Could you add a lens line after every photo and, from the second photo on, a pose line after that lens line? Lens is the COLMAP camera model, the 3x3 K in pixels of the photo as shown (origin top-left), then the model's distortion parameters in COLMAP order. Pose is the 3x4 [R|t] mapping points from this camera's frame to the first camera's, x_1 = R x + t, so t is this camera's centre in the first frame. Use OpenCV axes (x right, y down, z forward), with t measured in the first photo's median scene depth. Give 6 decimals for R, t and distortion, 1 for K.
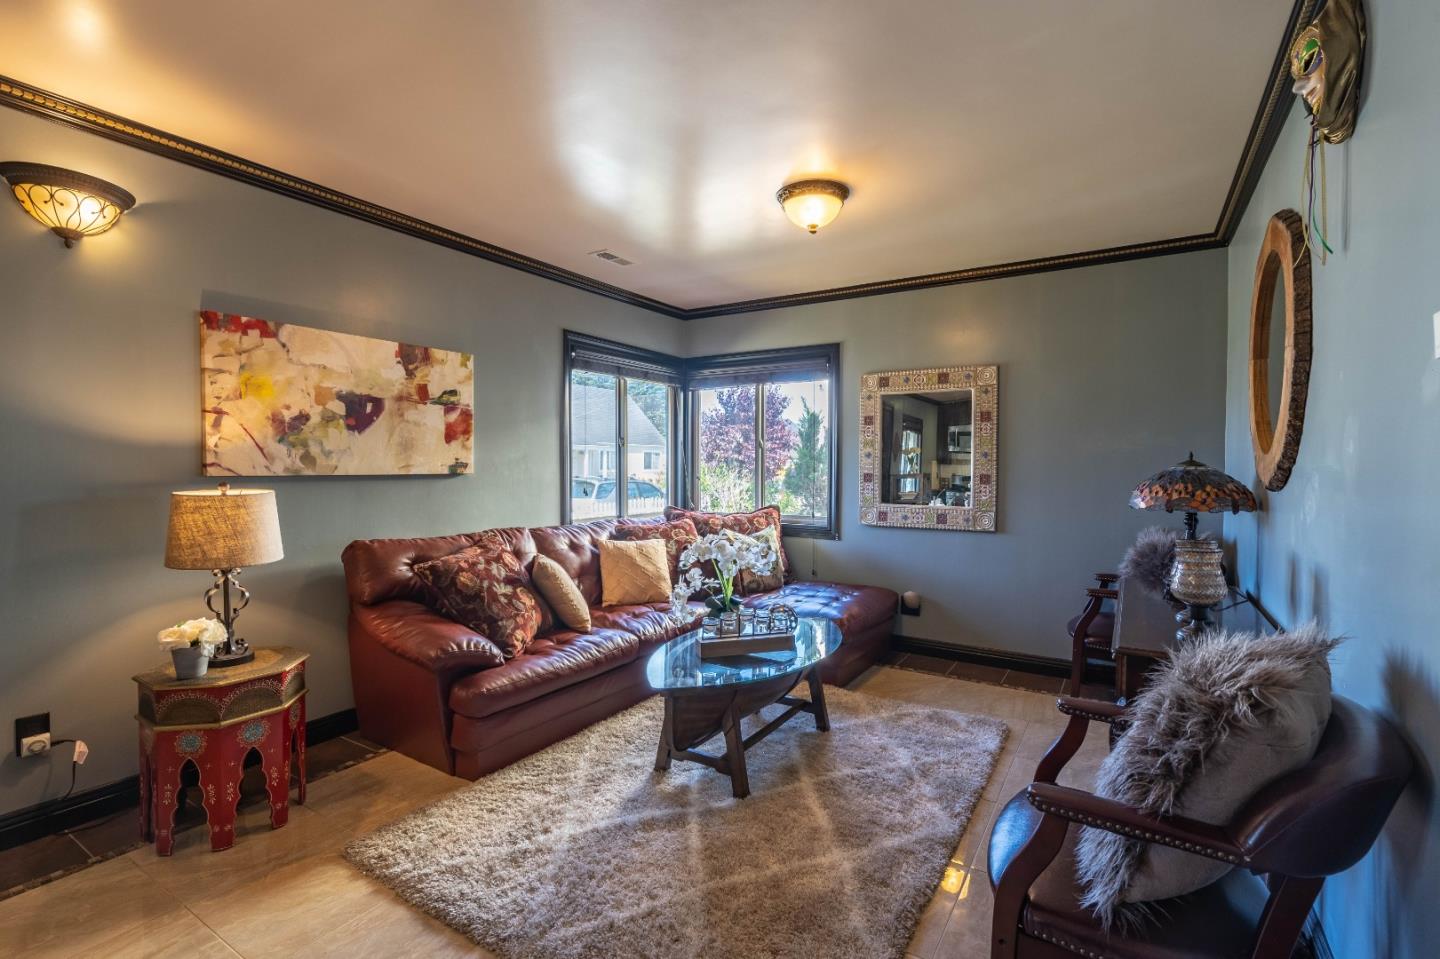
lens RADIAL K [[650.1, 0, 728.4], [0, 650.1, 483.9], [0, 0, 1]] dist [-0.003765, 0.001164]
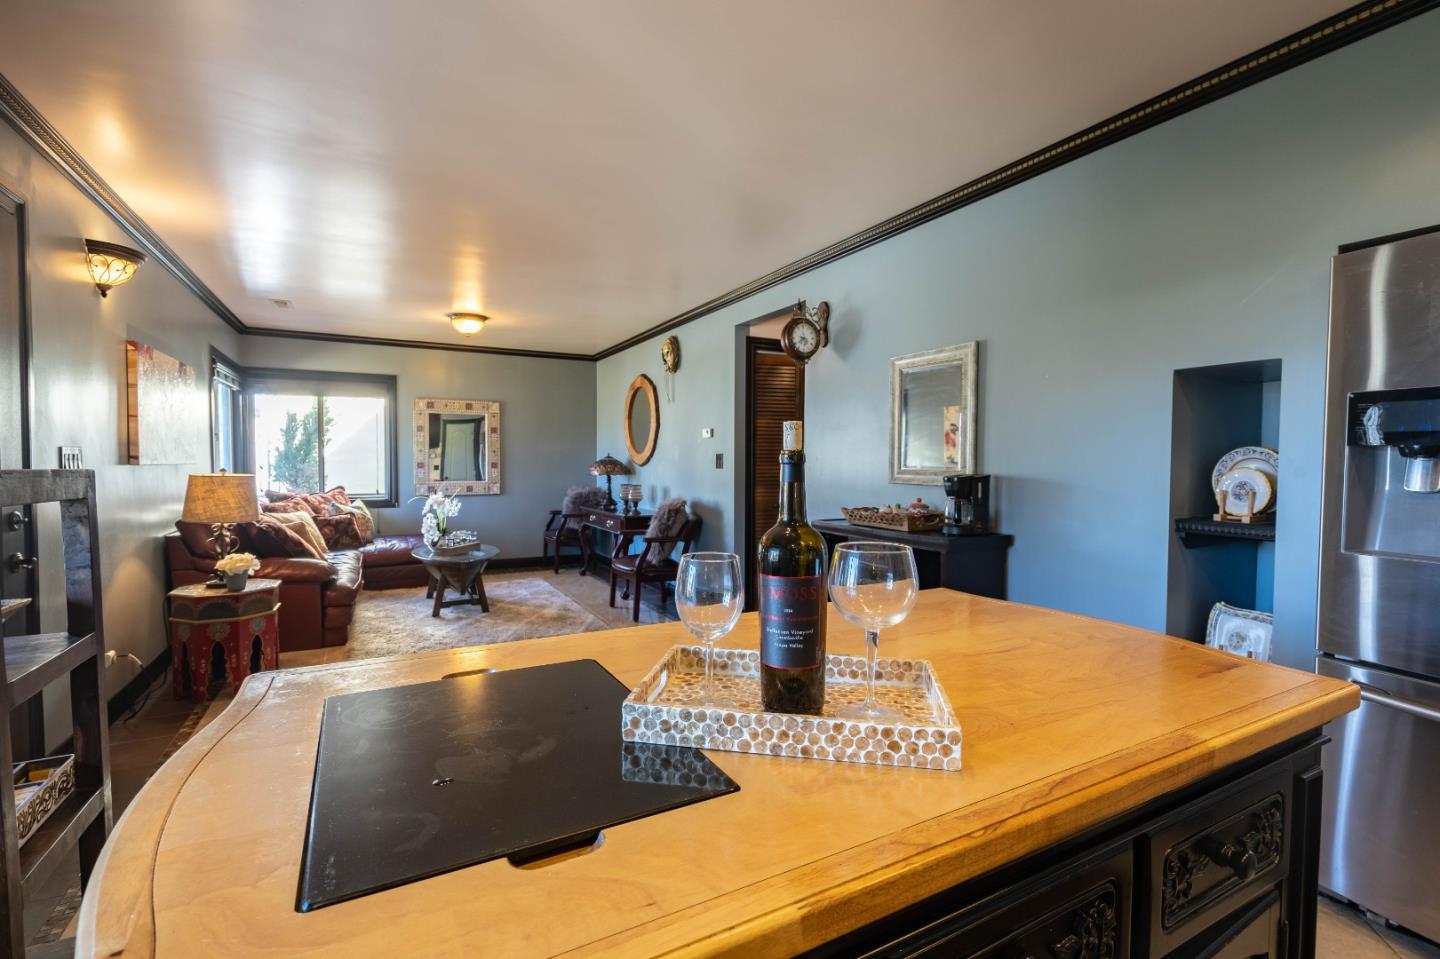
lens RADIAL K [[650.1, 0, 715.3], [0, 650.1, 481.5], [0, 0, 1]] dist [-0.003765, 0.001164]
pose [[0.500758, -0.031376, 0.865019, -0.827503], [0.023859, 0.999463, 0.022440, 0.011494], [-0.865258, 0.009401, 0.501238, -0.411396]]
